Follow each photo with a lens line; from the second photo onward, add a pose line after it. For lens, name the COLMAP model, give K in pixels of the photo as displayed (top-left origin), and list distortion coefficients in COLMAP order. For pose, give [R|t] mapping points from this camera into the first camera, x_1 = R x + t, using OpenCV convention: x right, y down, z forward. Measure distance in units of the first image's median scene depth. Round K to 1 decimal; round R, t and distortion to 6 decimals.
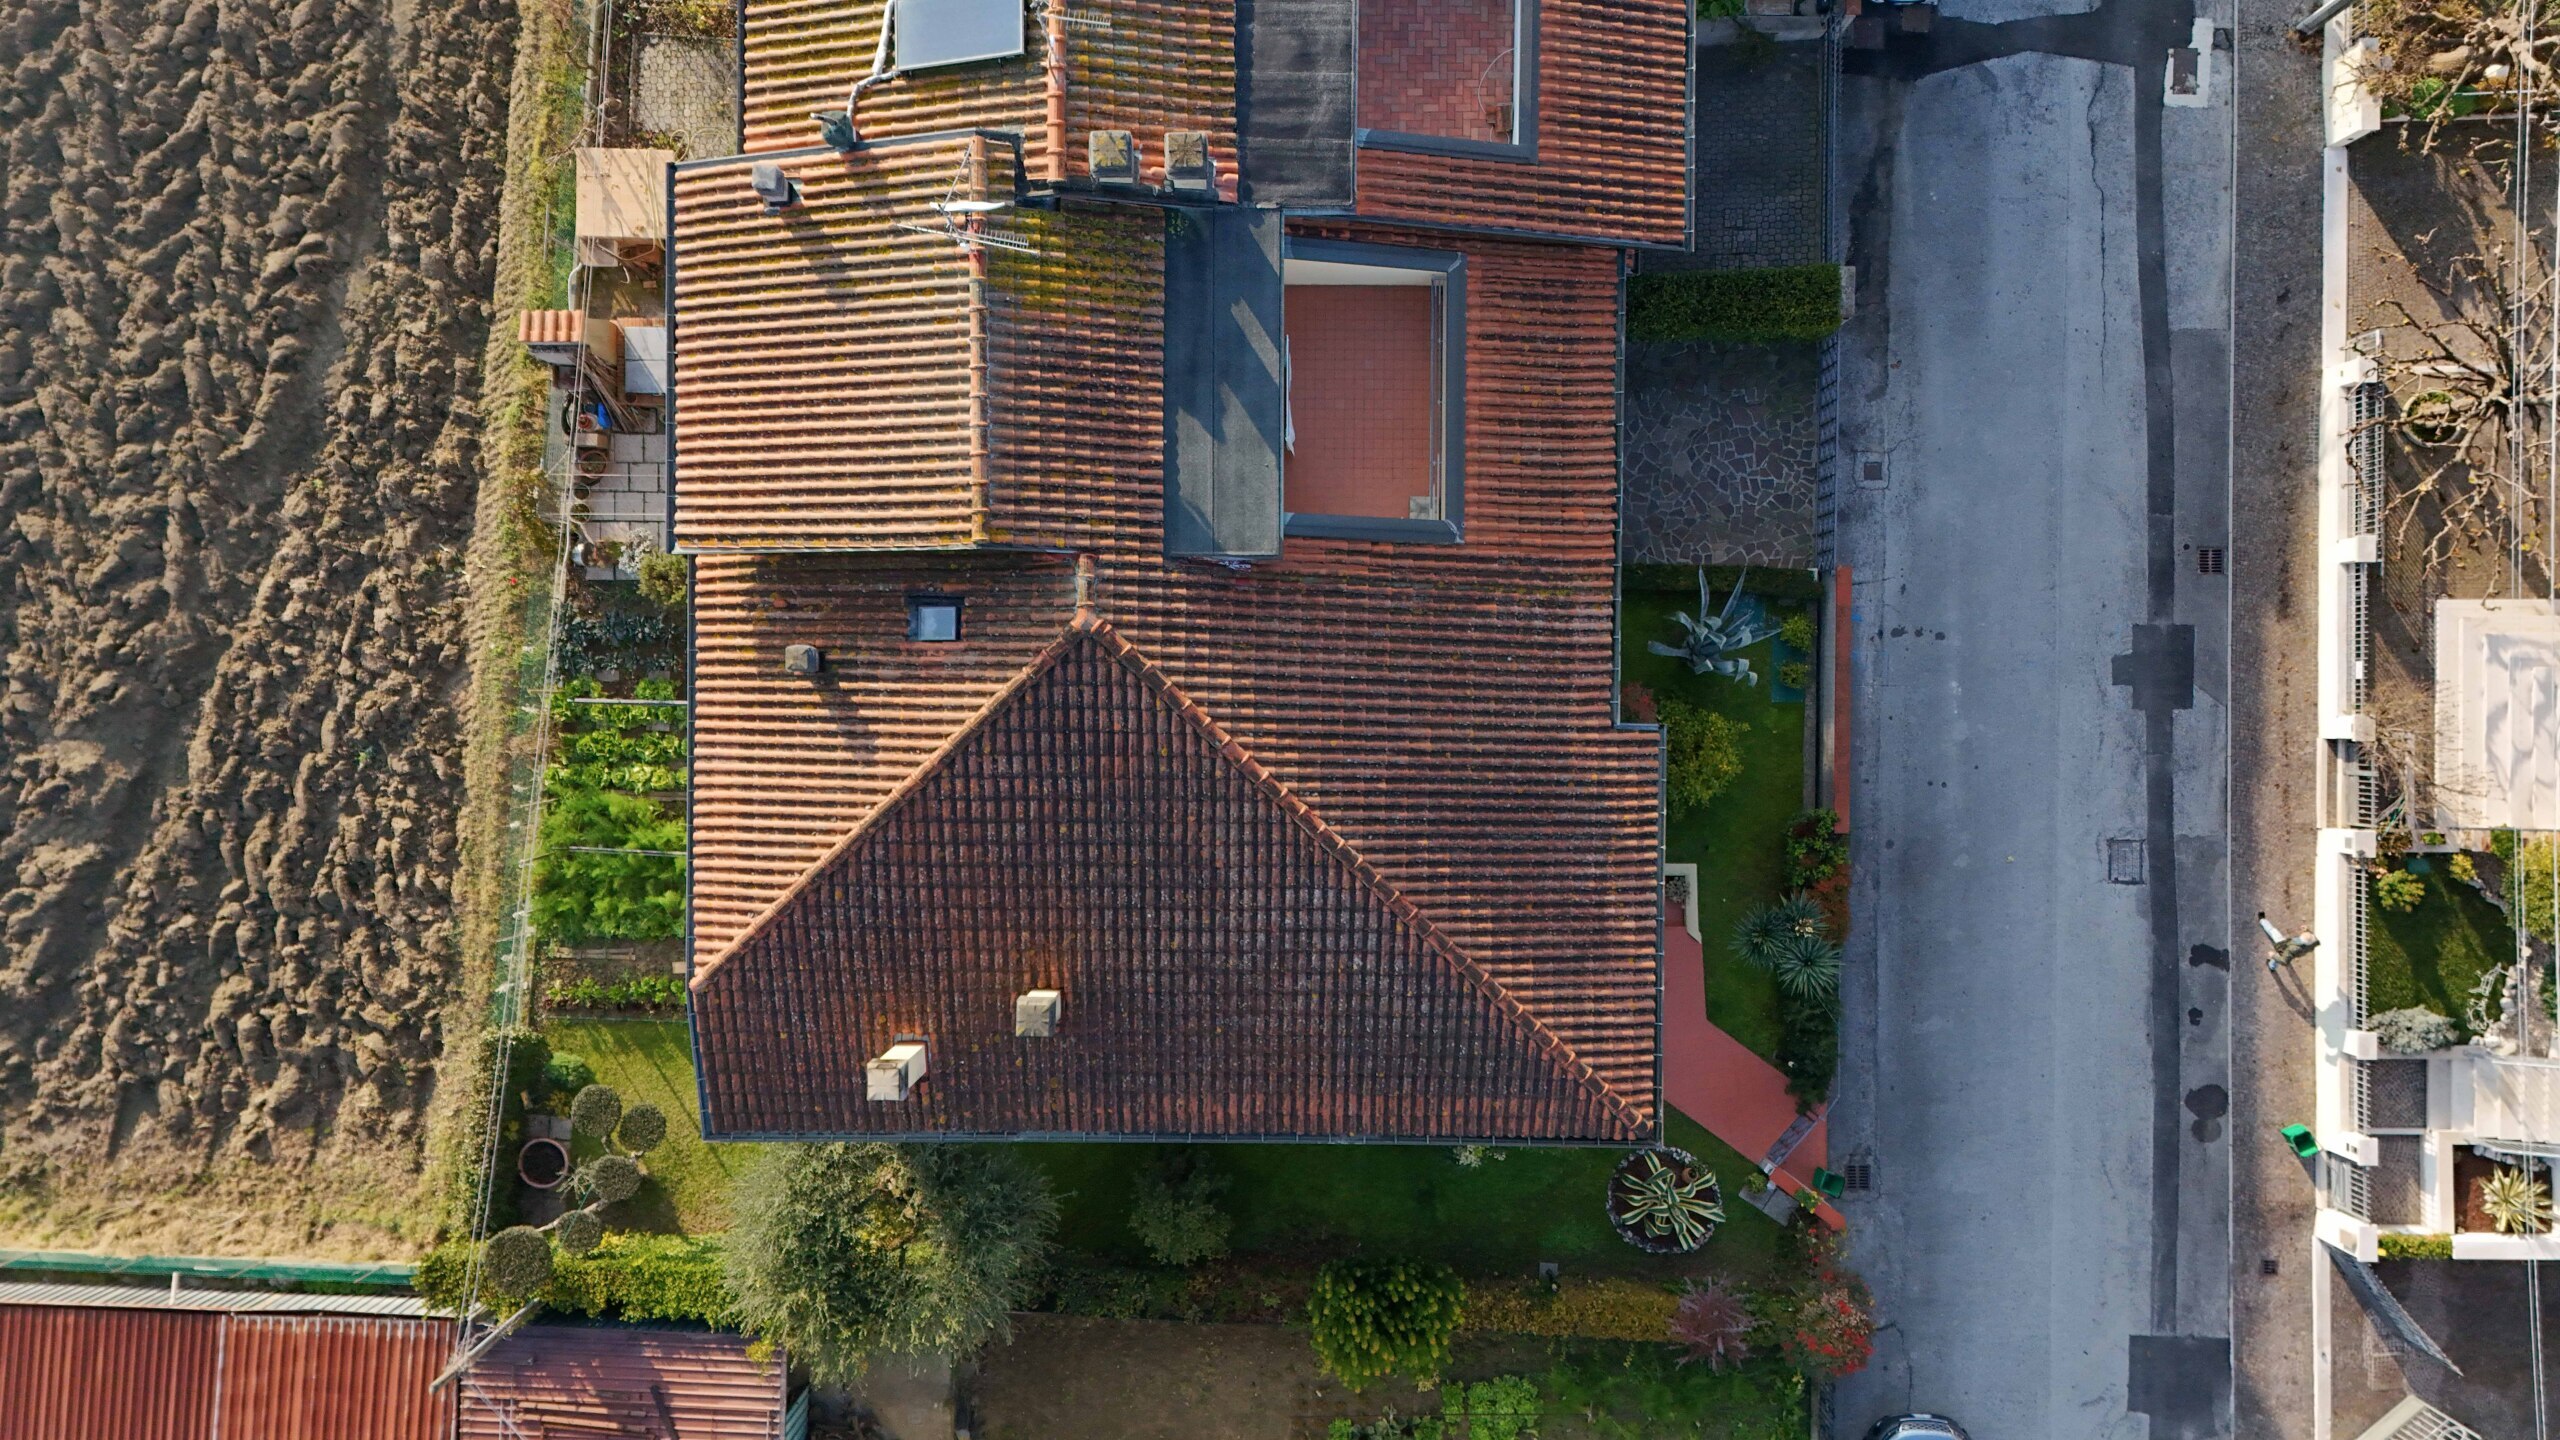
lens RADIAL K [[1880.8, 0, 1281.1], [0, 1880.8, 712.6], [0, 0, 1]] dist [0.066606, -0.063894]
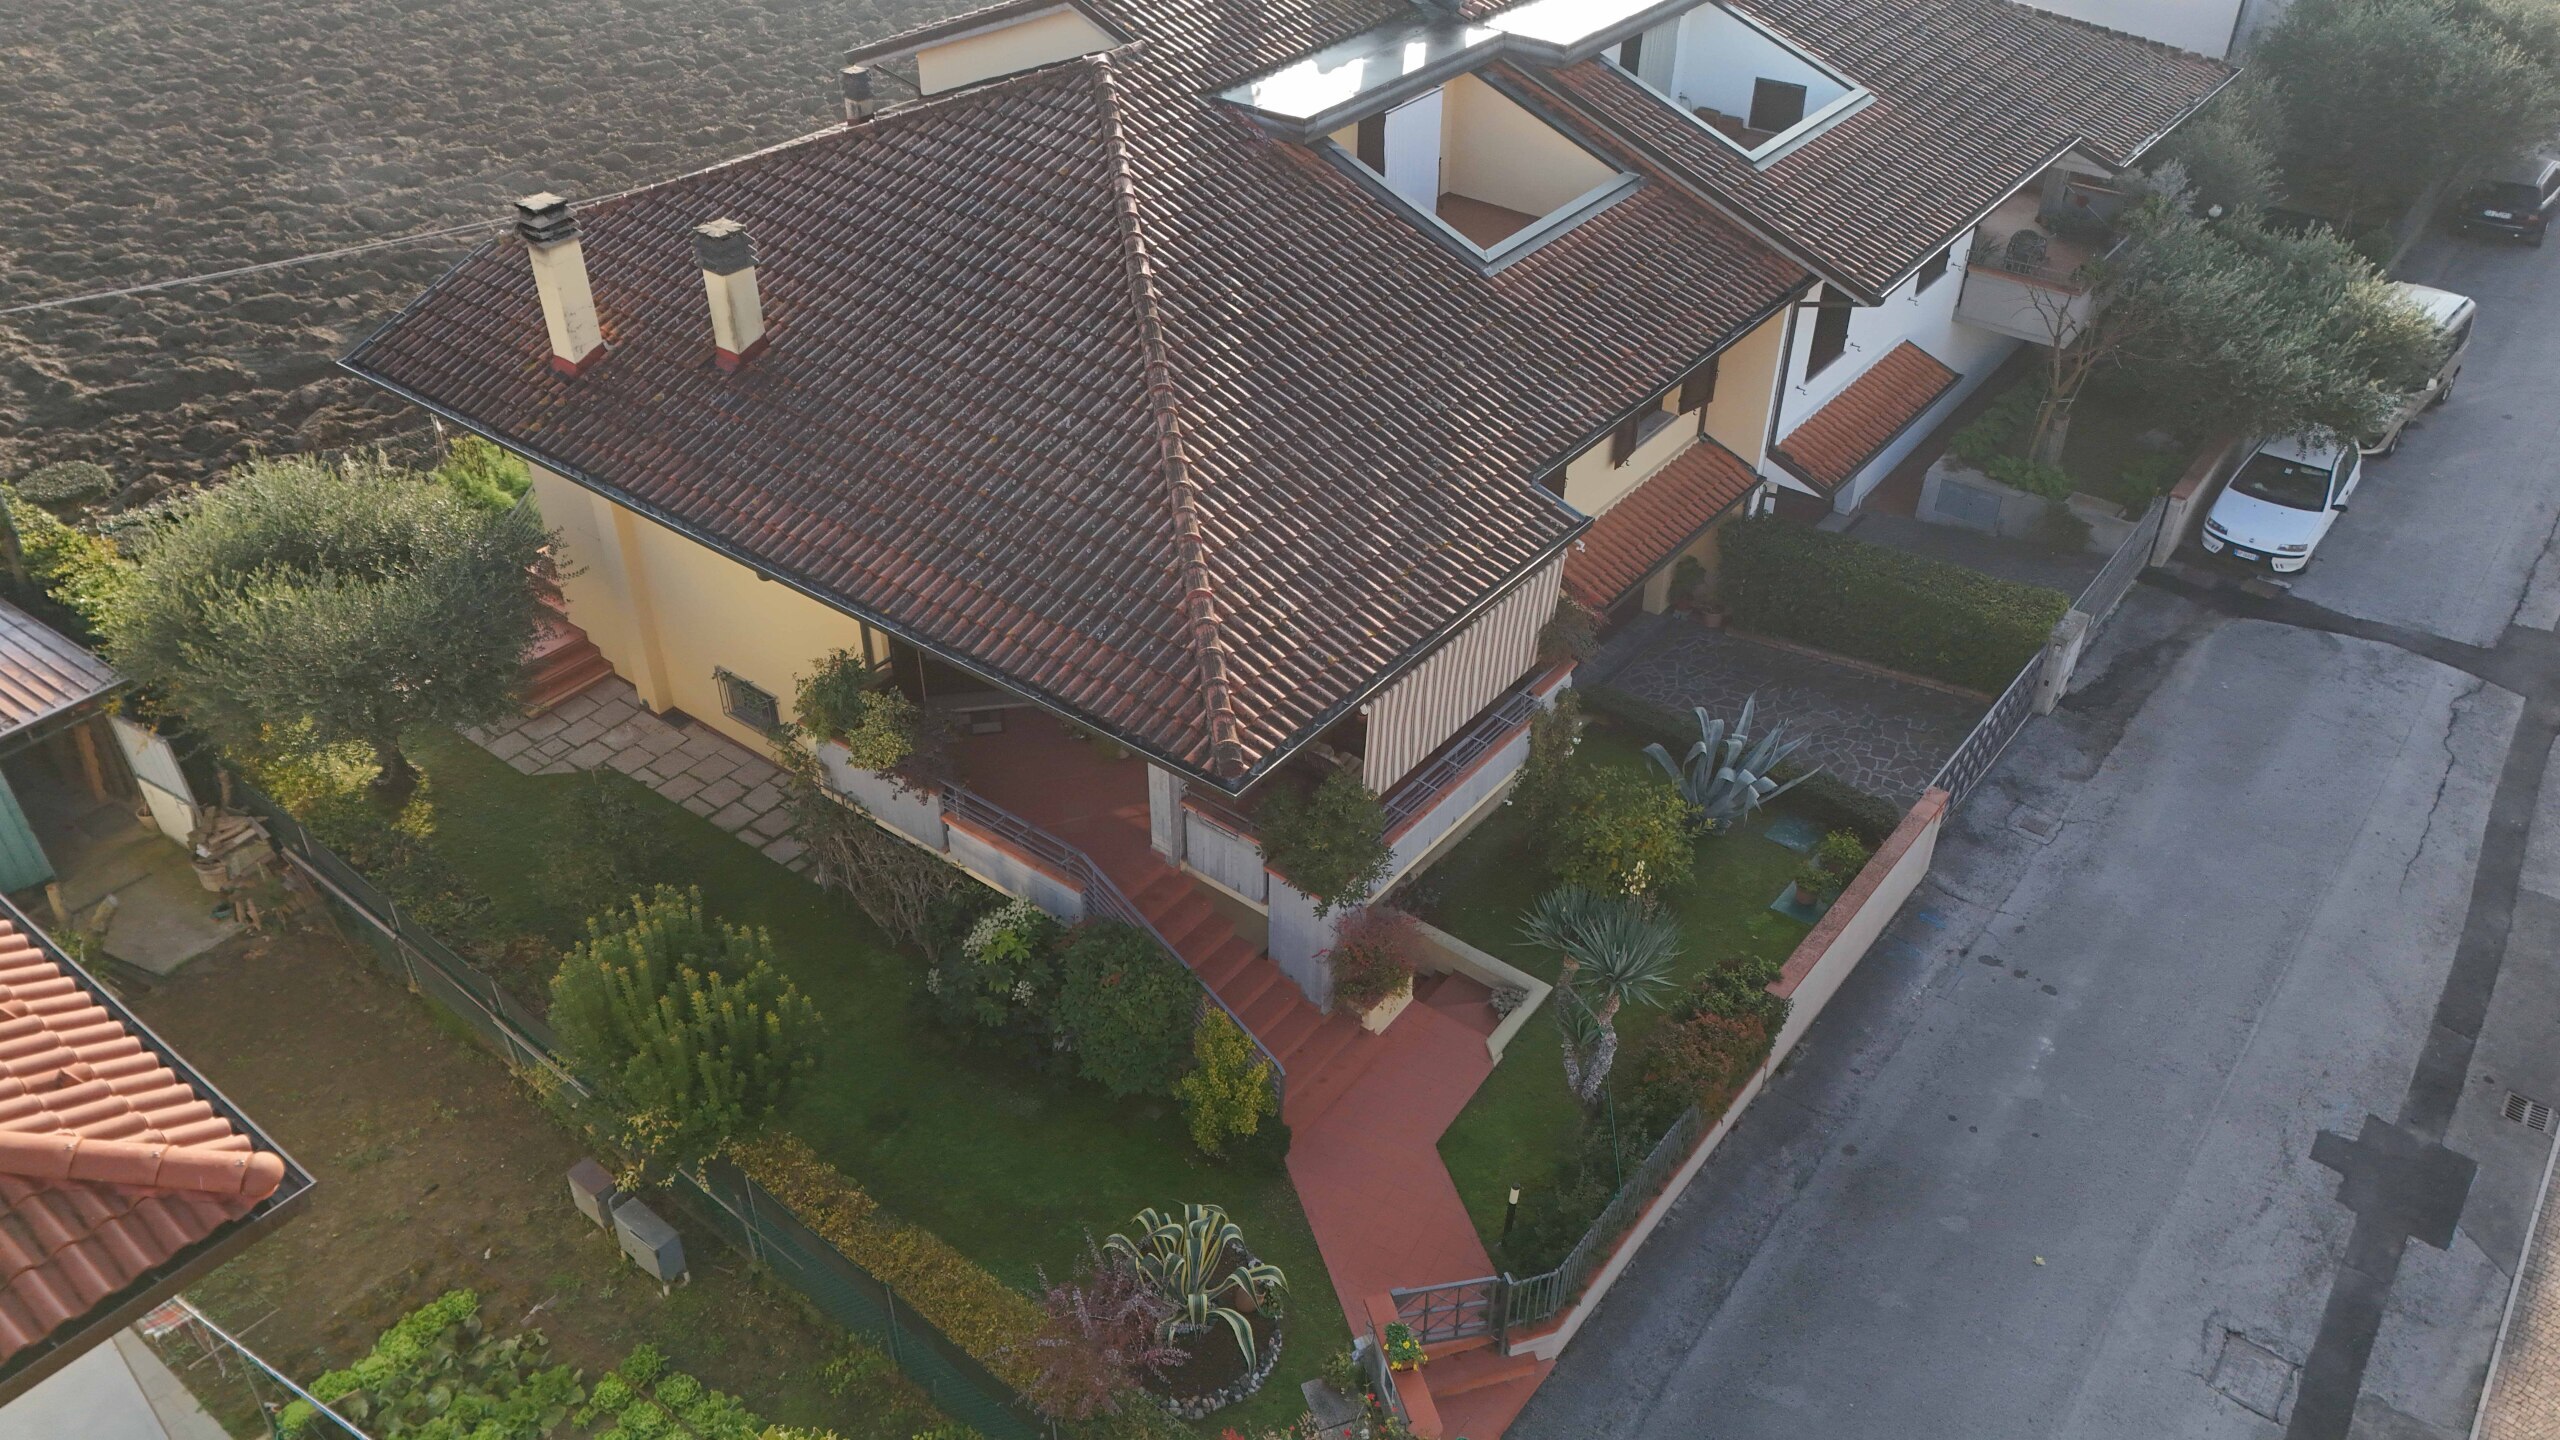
lens RADIAL K [[1880.8, 0, 1284.2], [0, 1880.8, 715.2], [0, 0, 1]] dist [0.066606, -0.063894]
pose [[0.797830, 0.356076, -0.486495, 0.423055], [-0.602836, 0.461084, -0.651146, 0.507971], [-0.007542, 0.812780, 0.582522, 0.538190]]
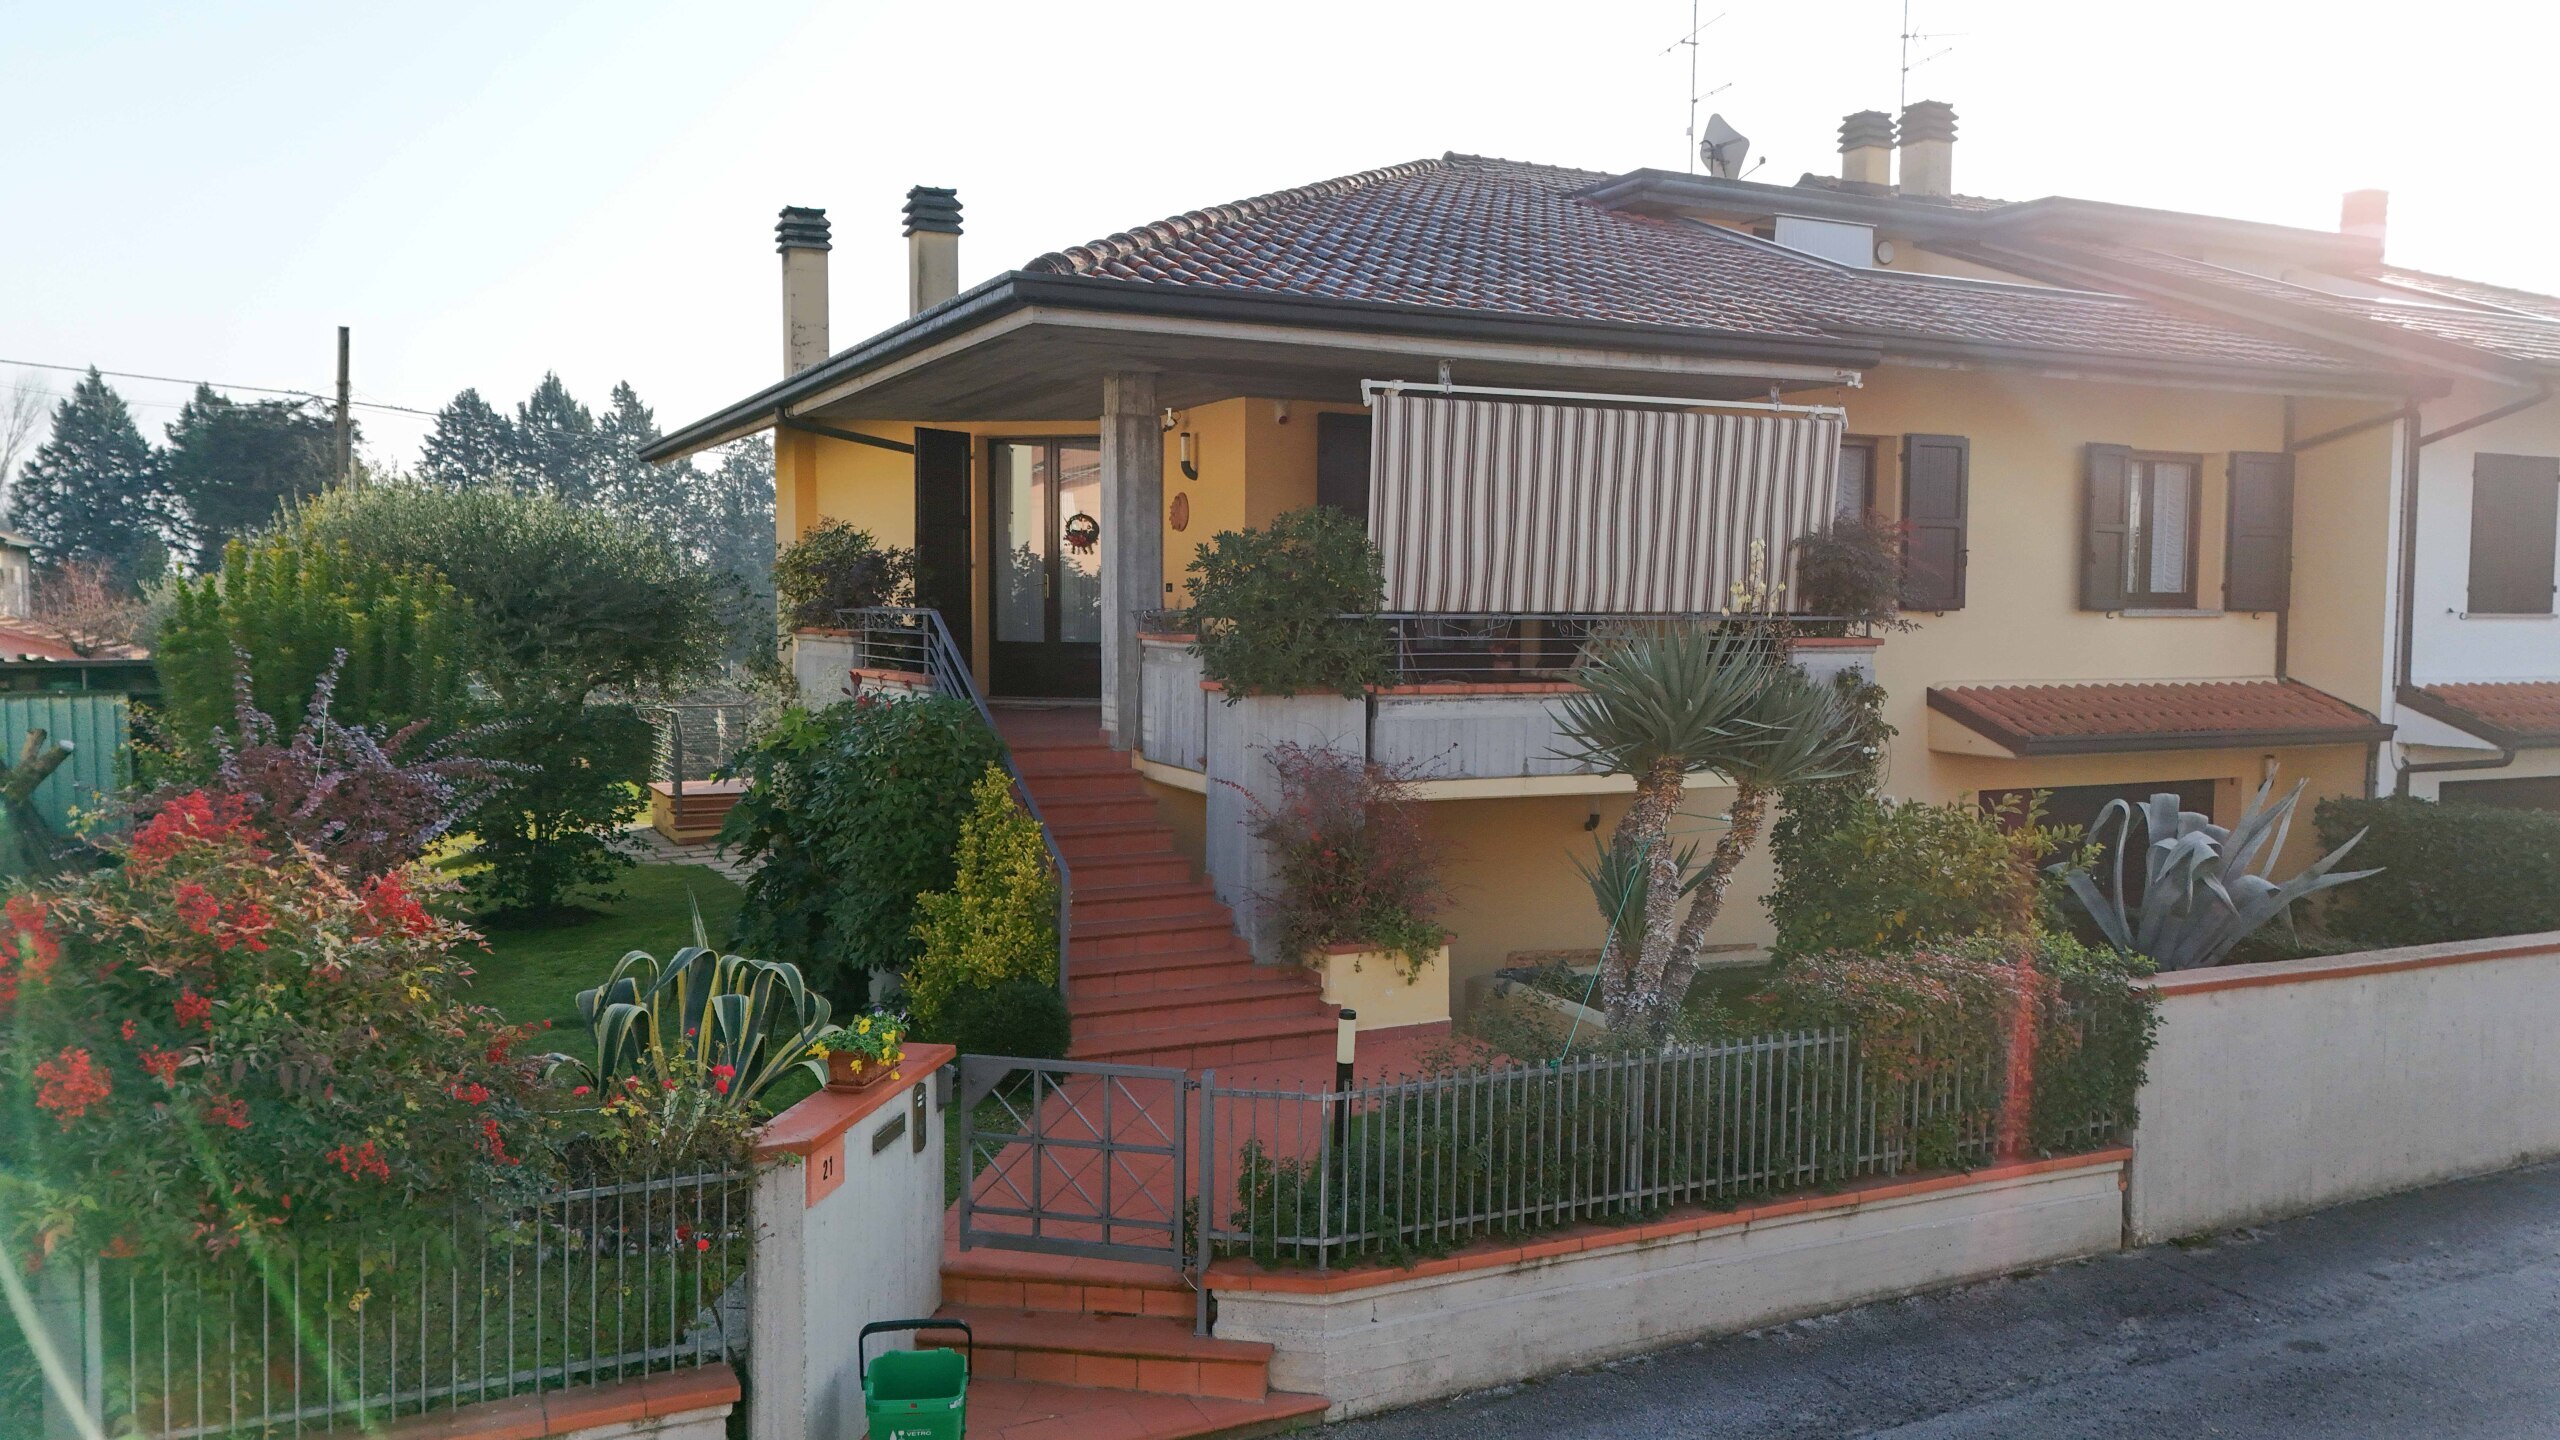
lens RADIAL K [[1880.8, 0, 1281.8], [0, 1880.8, 712.4], [0, 0, 1]] dist [0.066606, -0.063894]
pose [[0.451973, 0.054204, -0.890383, 0.478998], [-0.891993, 0.018225, -0.451681, 0.299762], [-0.008255, 0.998364, 0.056587, 0.905993]]
